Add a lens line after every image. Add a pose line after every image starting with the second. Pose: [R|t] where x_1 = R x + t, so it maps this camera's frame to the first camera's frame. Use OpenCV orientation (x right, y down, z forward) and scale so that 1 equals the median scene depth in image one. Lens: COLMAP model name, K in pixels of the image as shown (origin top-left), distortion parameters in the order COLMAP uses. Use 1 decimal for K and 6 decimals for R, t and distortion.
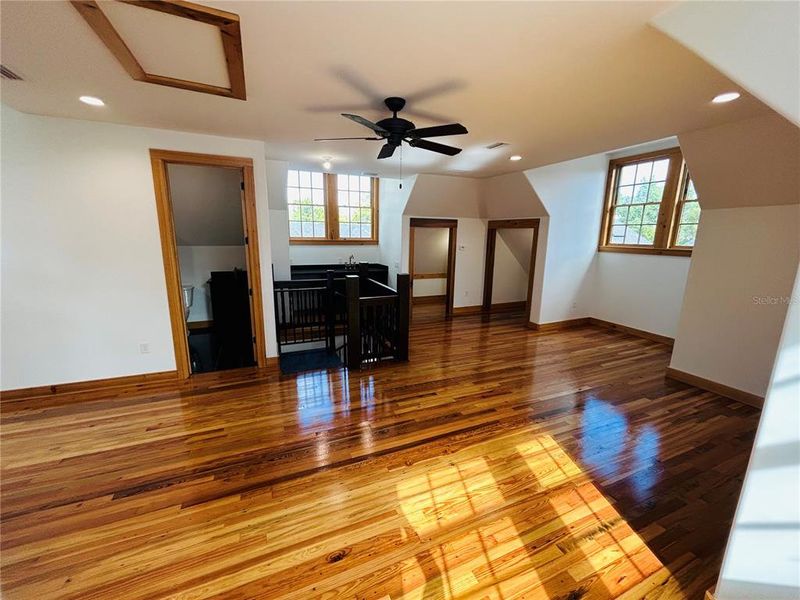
lens RADIAL K [[321.0, 0, 398.5], [0, 321.0, 300.6], [0, 0, 1]] dist [-0.006460, 0.000071]
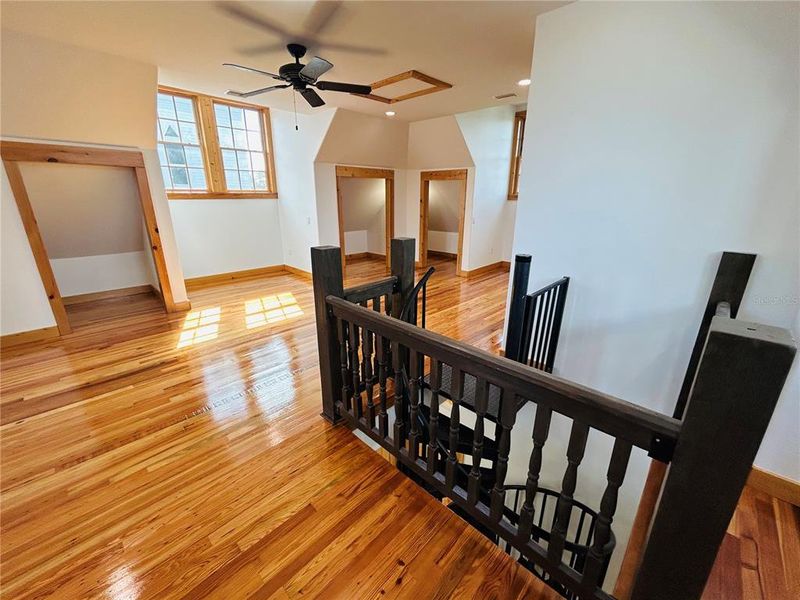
lens RADIAL K [[321.0, 0, 399.5], [0, 321.0, 298.7], [0, 0, 1]] dist [-0.006460, 0.000071]
pose [[-0.918302, 0.101652, -0.382606, 0.135542], [-0.099126, 0.876641, 0.470823, -0.326289], [0.383268, 0.470284, -0.794945, 1.901470]]
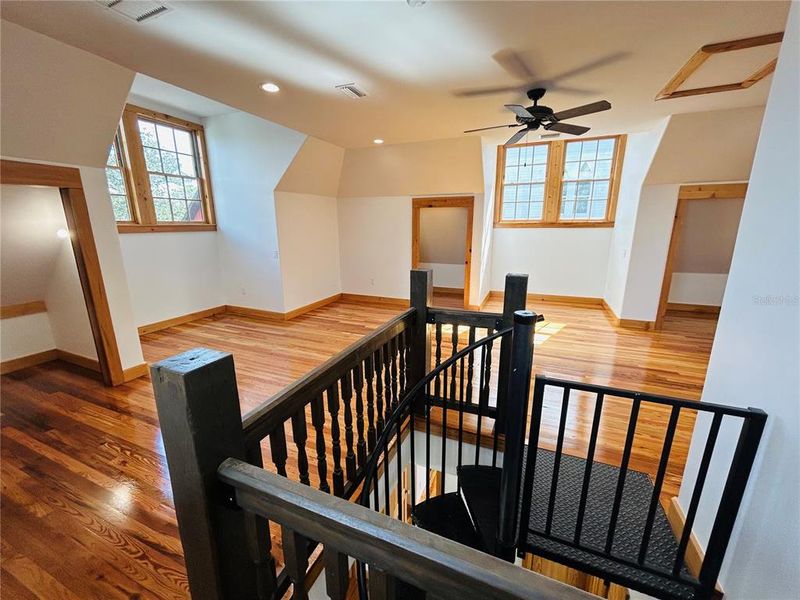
lens RADIAL K [[321.0, 0, 396.3], [0, 321.0, 302.8], [0, 0, 1]] dist [-0.006460, 0.000071]
pose [[-0.693400, -0.177234, 0.698416, -0.488330], [0.143800, 0.915742, 0.375152, -0.330414], [-0.706058, 0.360562, -0.609489, 1.883174]]
